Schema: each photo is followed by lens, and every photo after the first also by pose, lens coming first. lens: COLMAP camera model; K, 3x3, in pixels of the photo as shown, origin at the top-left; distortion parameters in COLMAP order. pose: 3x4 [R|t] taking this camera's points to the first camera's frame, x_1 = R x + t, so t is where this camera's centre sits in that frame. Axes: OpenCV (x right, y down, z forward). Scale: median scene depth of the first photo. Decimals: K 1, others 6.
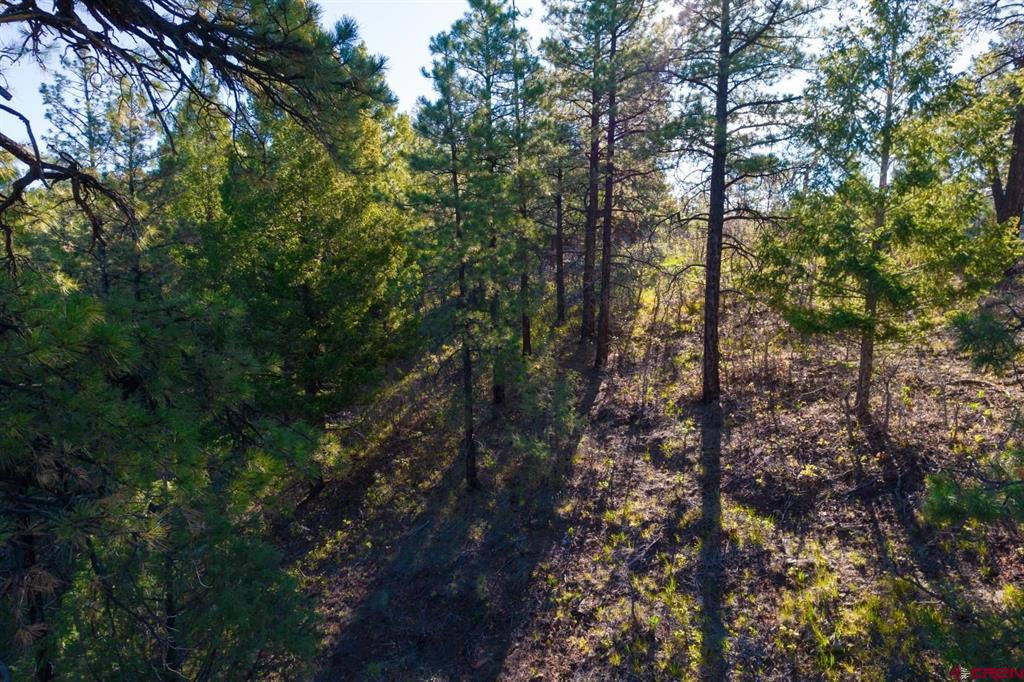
lens RADIAL K [[620.4, 0, 511.2], [0, 620.4, 344.6], [0, 0, 1]] dist [0.082896, -0.063927]
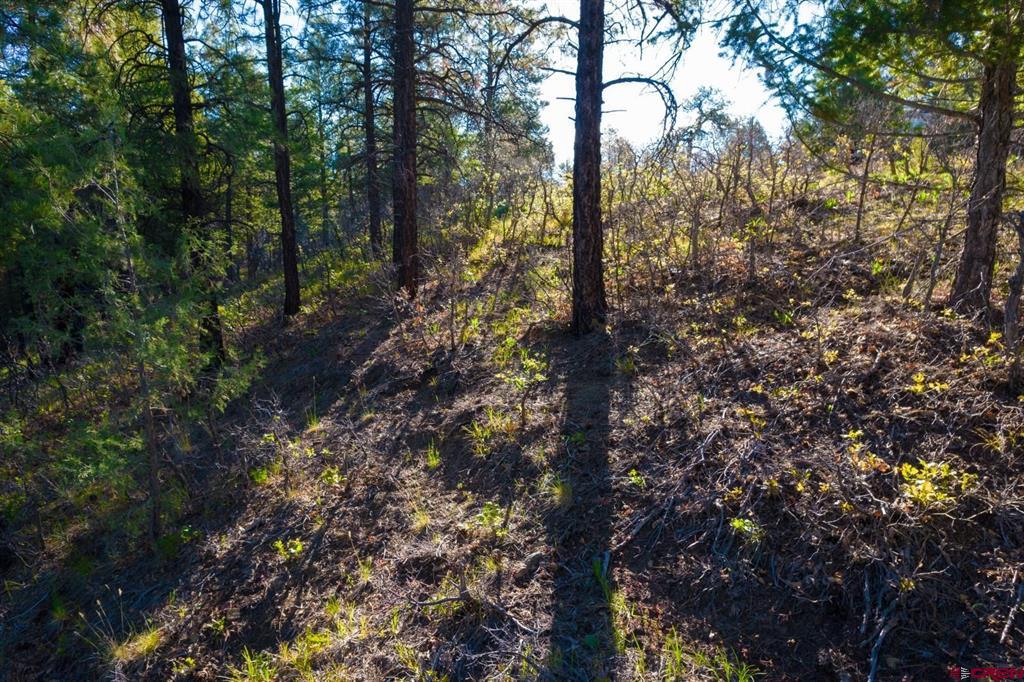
lens RADIAL K [[620.4, 0, 511.2], [0, 620.4, 344.6], [0, 0, 1]] dist [0.082896, -0.063927]
pose [[0.985206, -0.019674, 0.170244, 0.203909], [0.019699, 0.999805, 0.001544, 0.110090], [-0.170241, 0.001832, 0.985401, 0.614686]]
